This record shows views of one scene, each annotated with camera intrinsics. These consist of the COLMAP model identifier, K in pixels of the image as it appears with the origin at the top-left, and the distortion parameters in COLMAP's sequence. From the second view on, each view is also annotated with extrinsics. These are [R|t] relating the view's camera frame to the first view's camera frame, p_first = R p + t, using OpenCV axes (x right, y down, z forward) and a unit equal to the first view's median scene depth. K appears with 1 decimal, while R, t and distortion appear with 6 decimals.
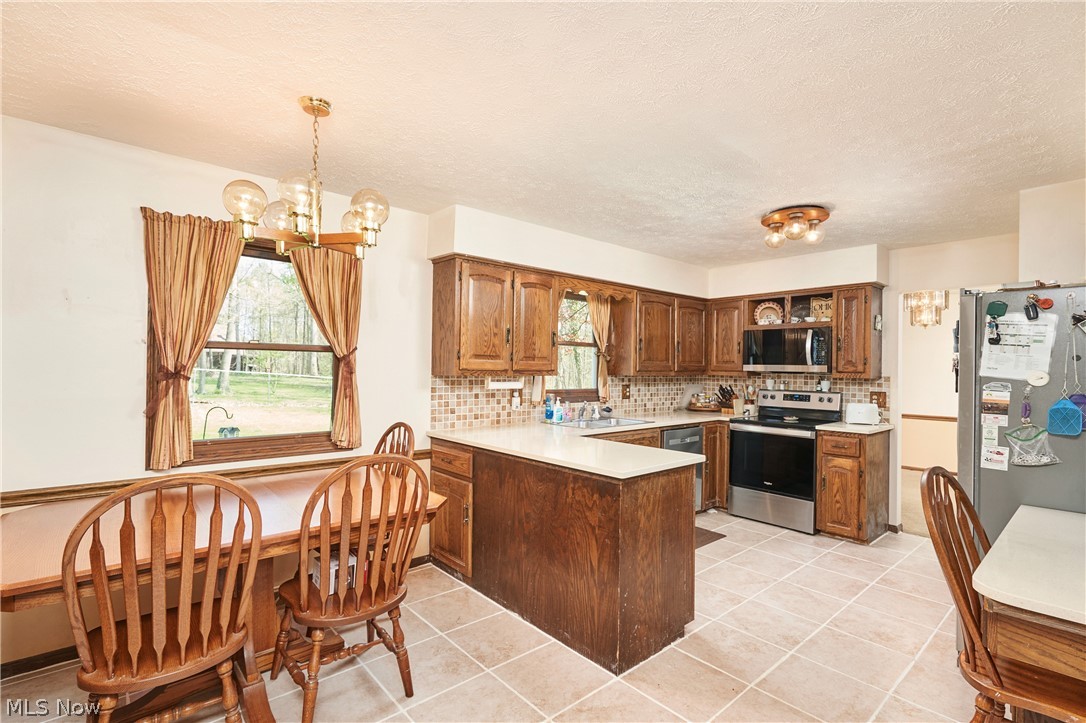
lens RADIAL K [[494.9, 0, 545.3], [0, 494.9, 369.5], [0, 0, 1]] dist [-0.006157, -0.000123]
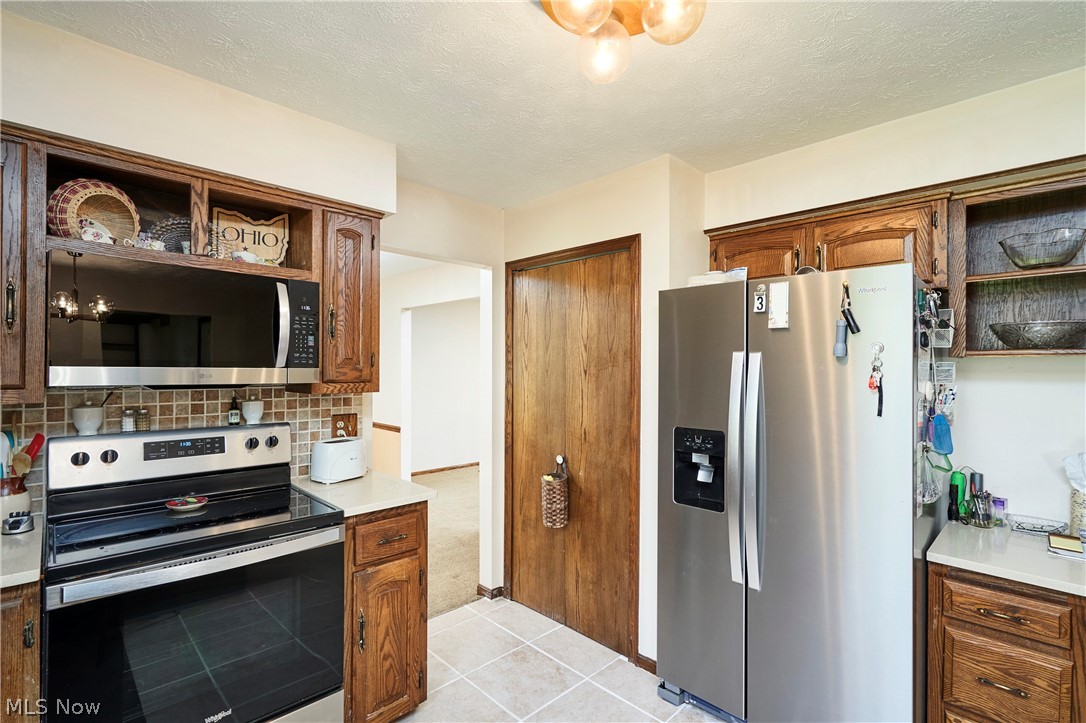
lens RADIAL K [[506.2, 0, 541.4], [0, 506.2, 364.4], [0, 0, 1]] dist [0.003665, 0.000748]
pose [[-0.060606, -0.006004, 0.998144, 0.086773], [-0.003962, 0.999975, 0.005774, -0.014191], [-0.998154, -0.003605, -0.060628, 0.771696]]
